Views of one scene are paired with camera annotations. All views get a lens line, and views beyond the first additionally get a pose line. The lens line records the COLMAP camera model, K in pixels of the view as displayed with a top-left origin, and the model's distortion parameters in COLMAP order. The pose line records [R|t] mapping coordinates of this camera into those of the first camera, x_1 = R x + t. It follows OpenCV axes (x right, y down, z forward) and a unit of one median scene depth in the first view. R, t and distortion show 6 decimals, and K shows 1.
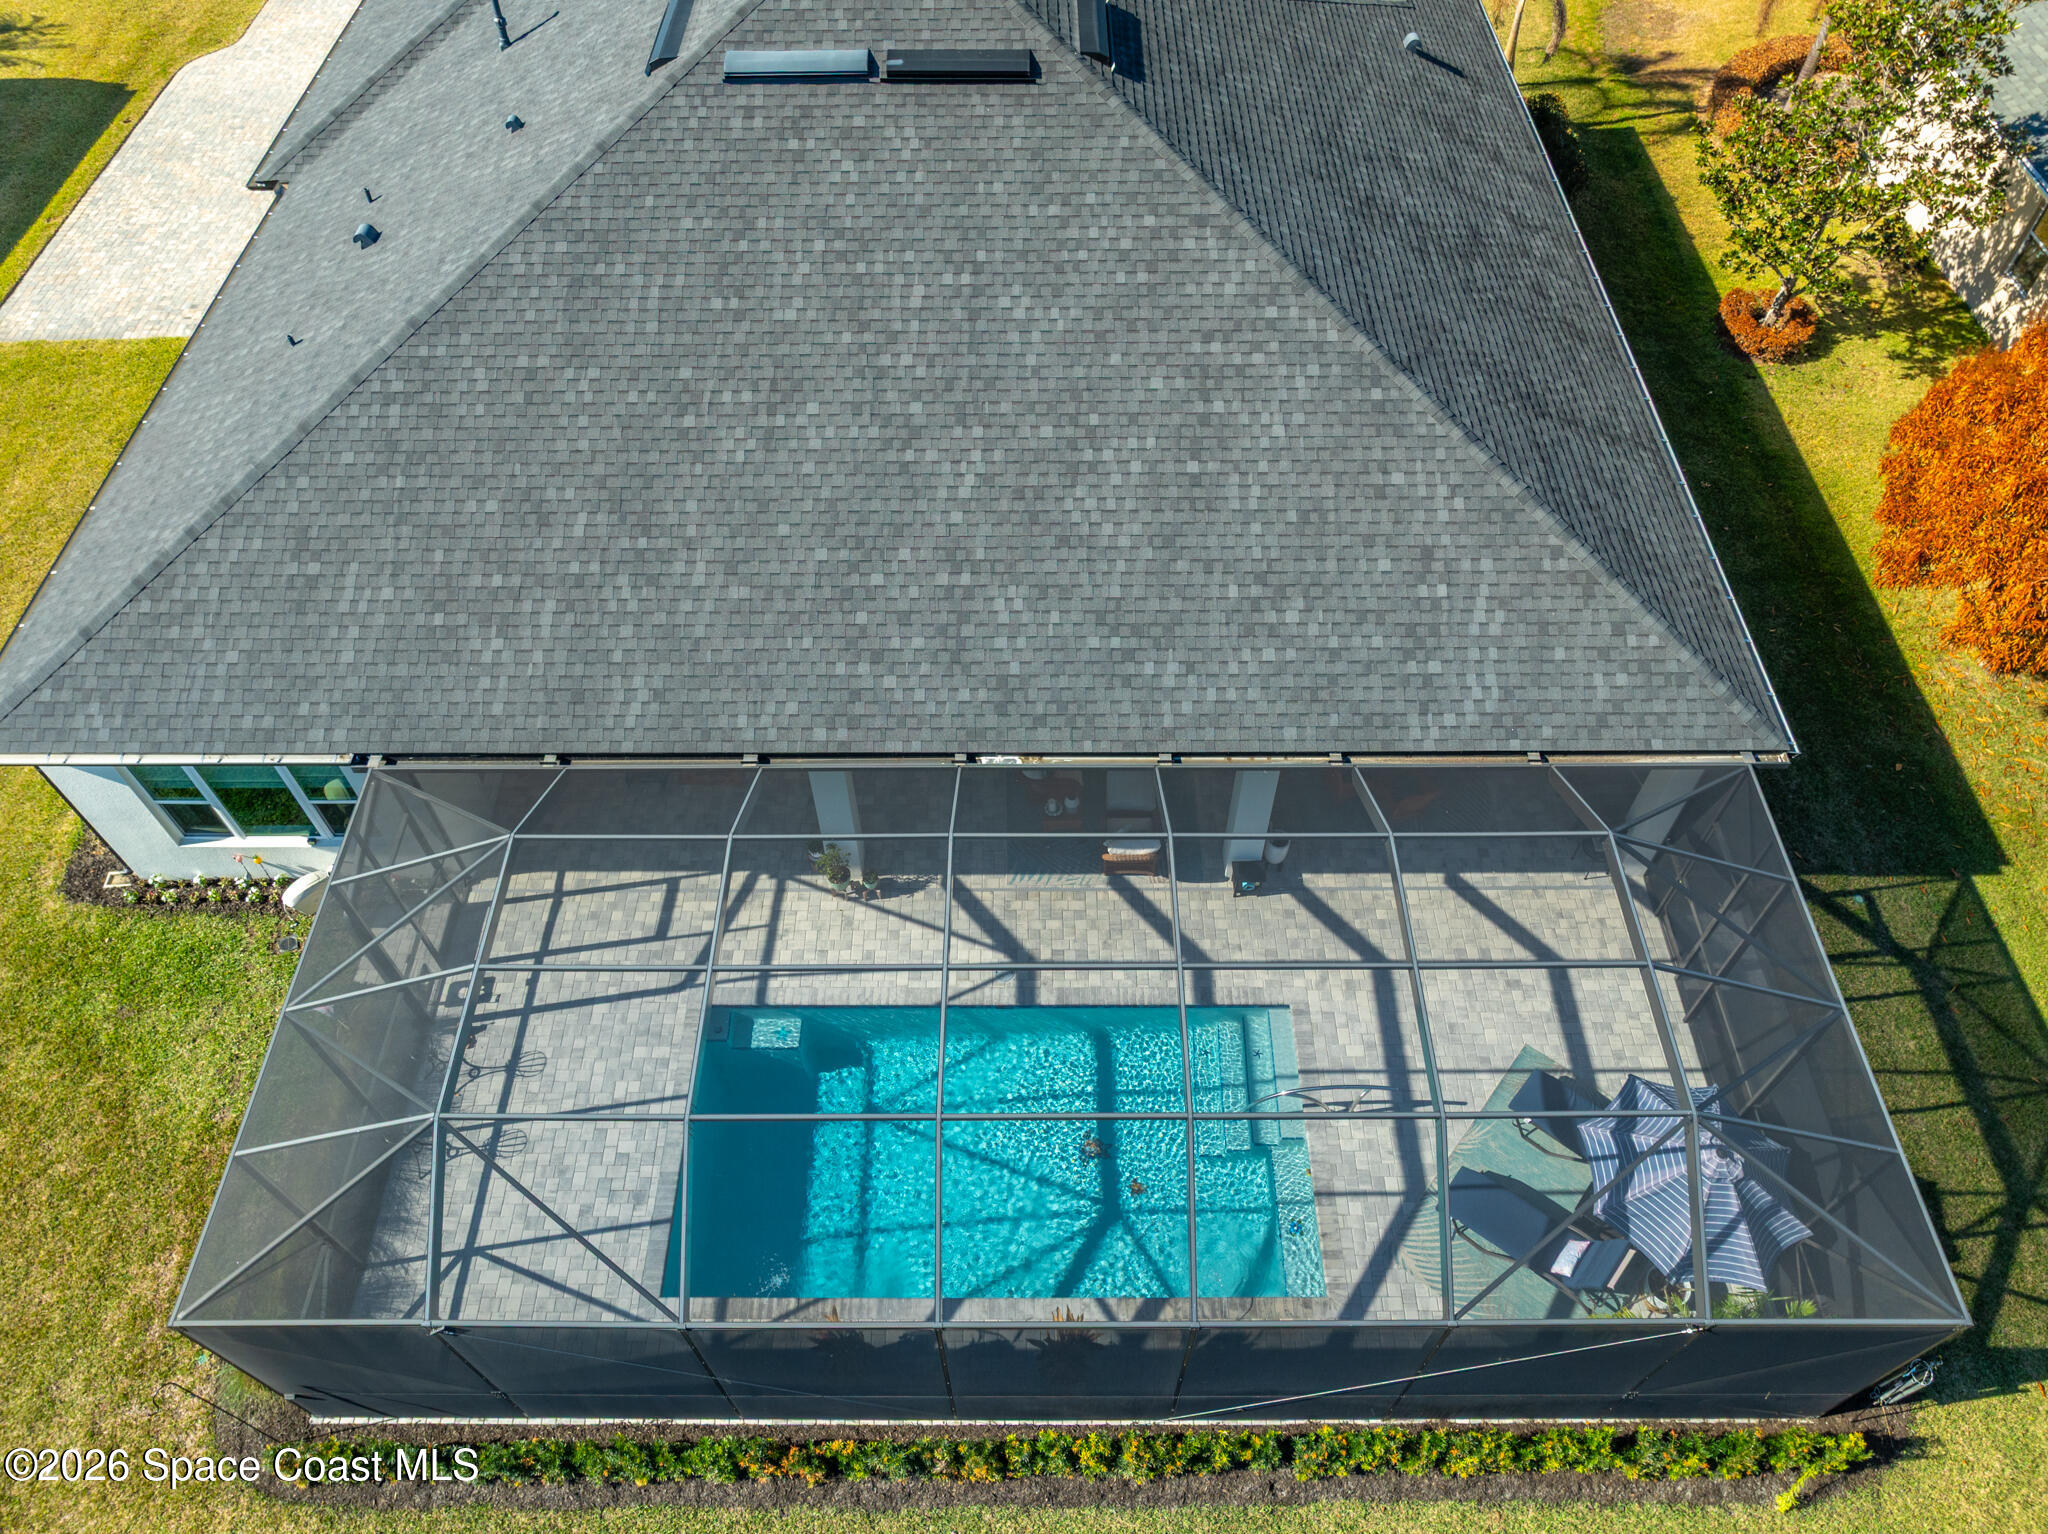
lens RADIAL K [[1371.4, 0, 1044.5], [0, 1371.4, 693.5], [0, 0, 1]] dist [-0.010774, 0.010954]
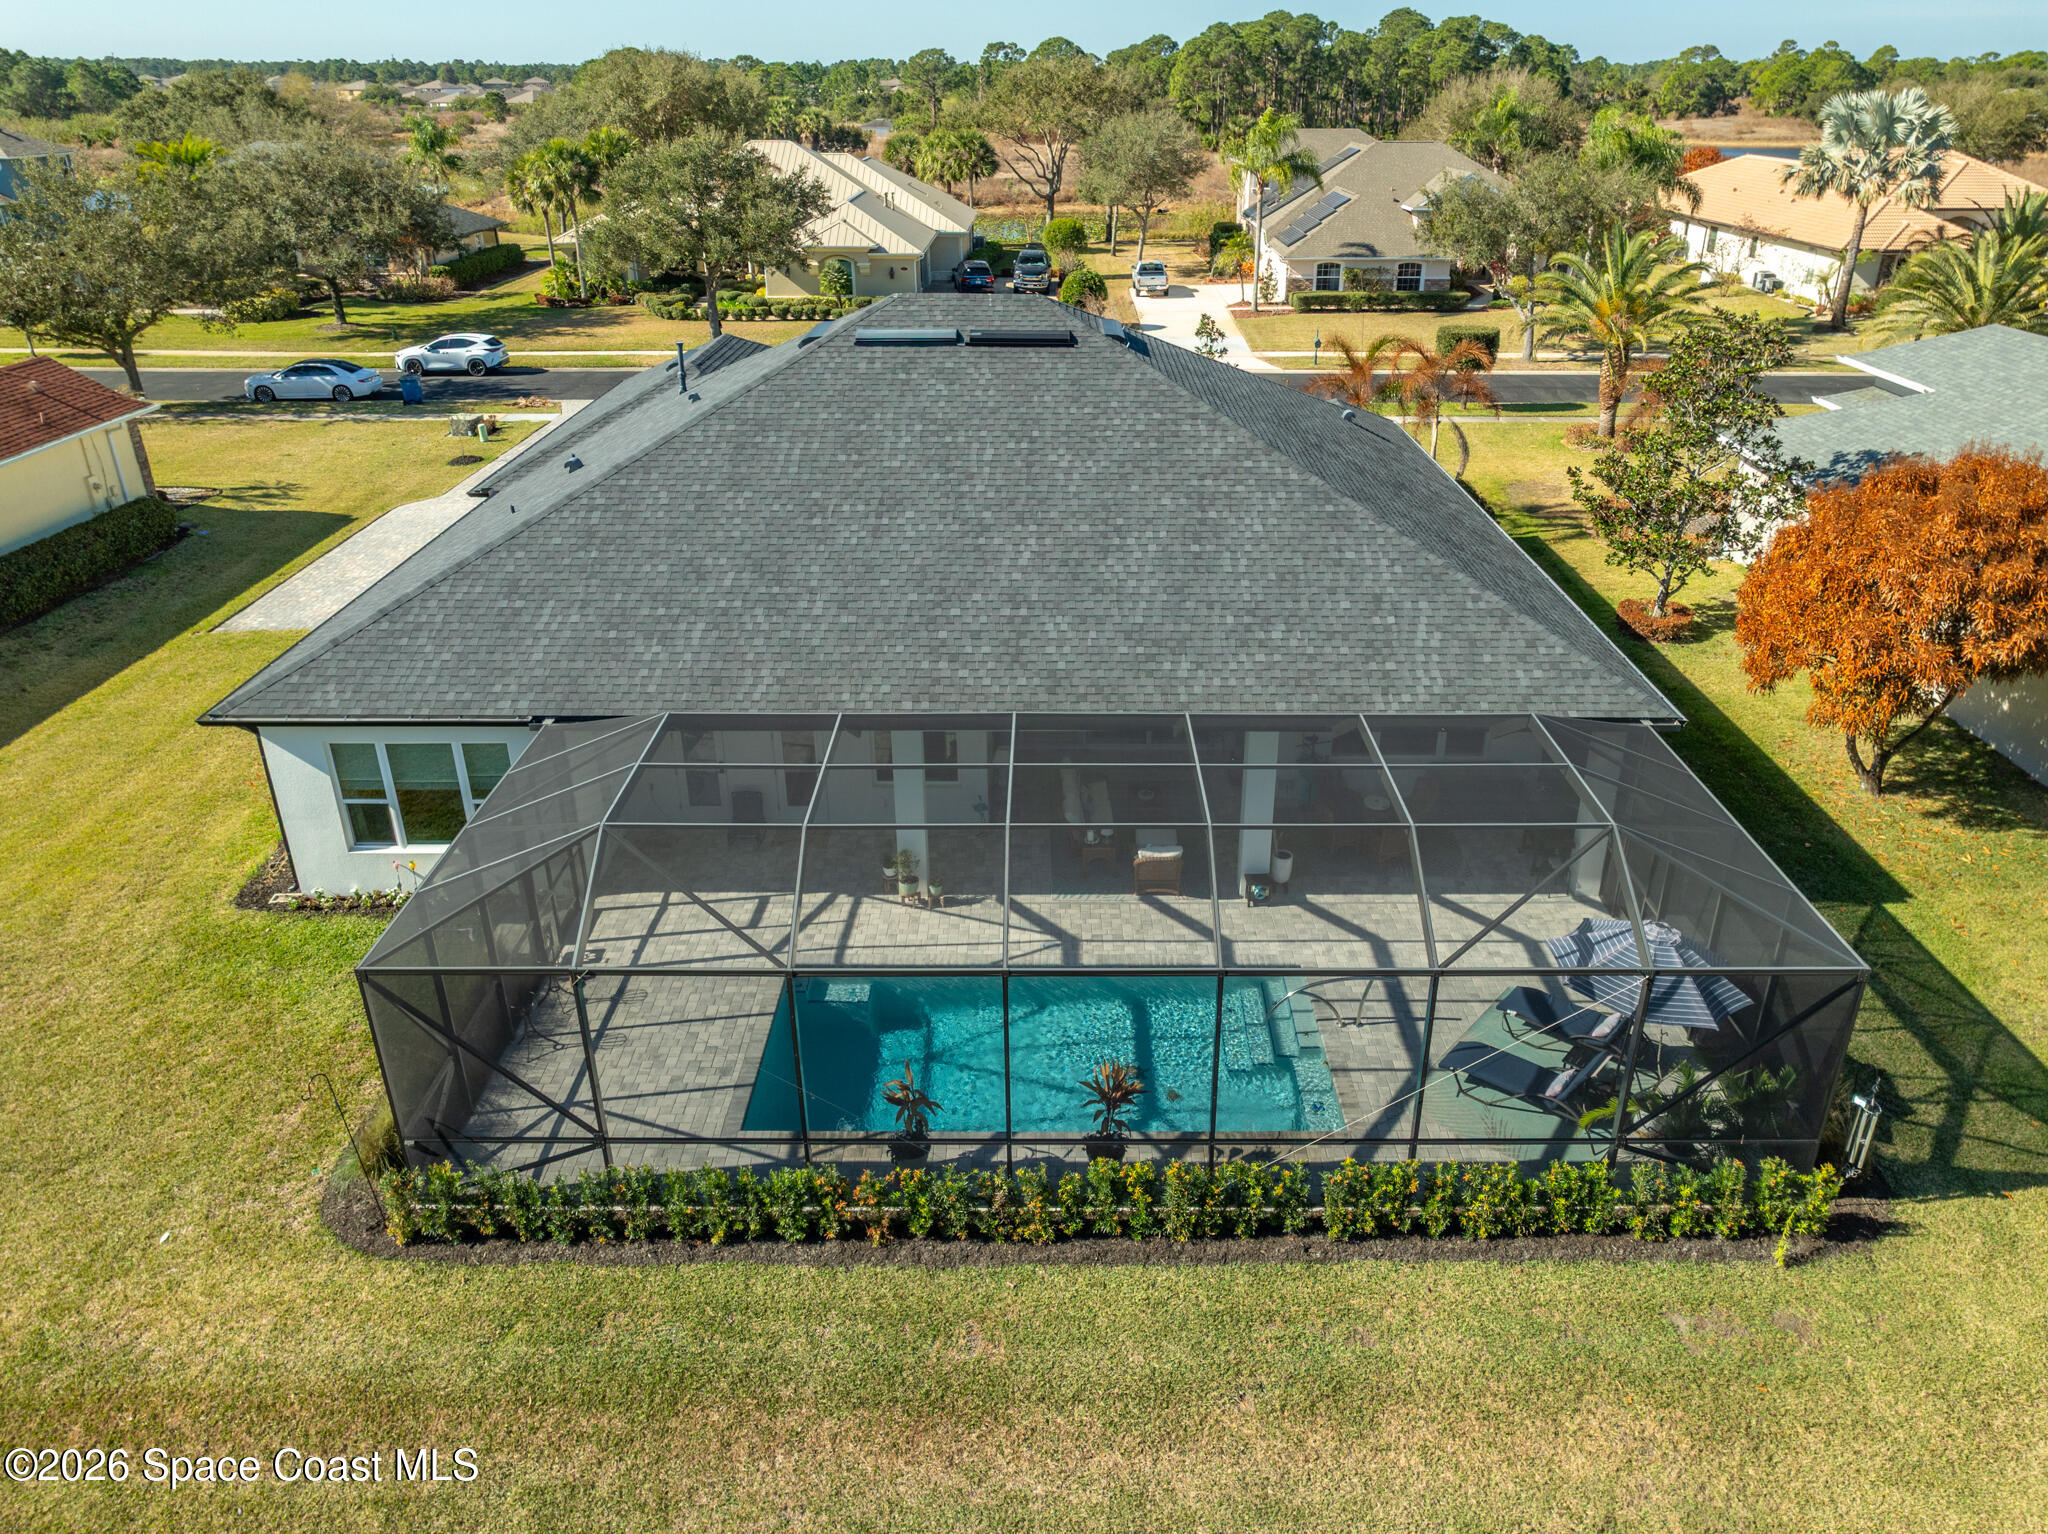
lens RADIAL K [[1363.7, 0, 1078.8], [0, 1363.7, 751.3], [0, 0, 1]] dist [-0.005746, -0.001707]
pose [[0.999942, -0.002305, 0.010524, -0.018586], [0.006567, 0.904794, -0.425798, 0.571085], [-0.008540, 0.425842, 0.904757, -0.108241]]
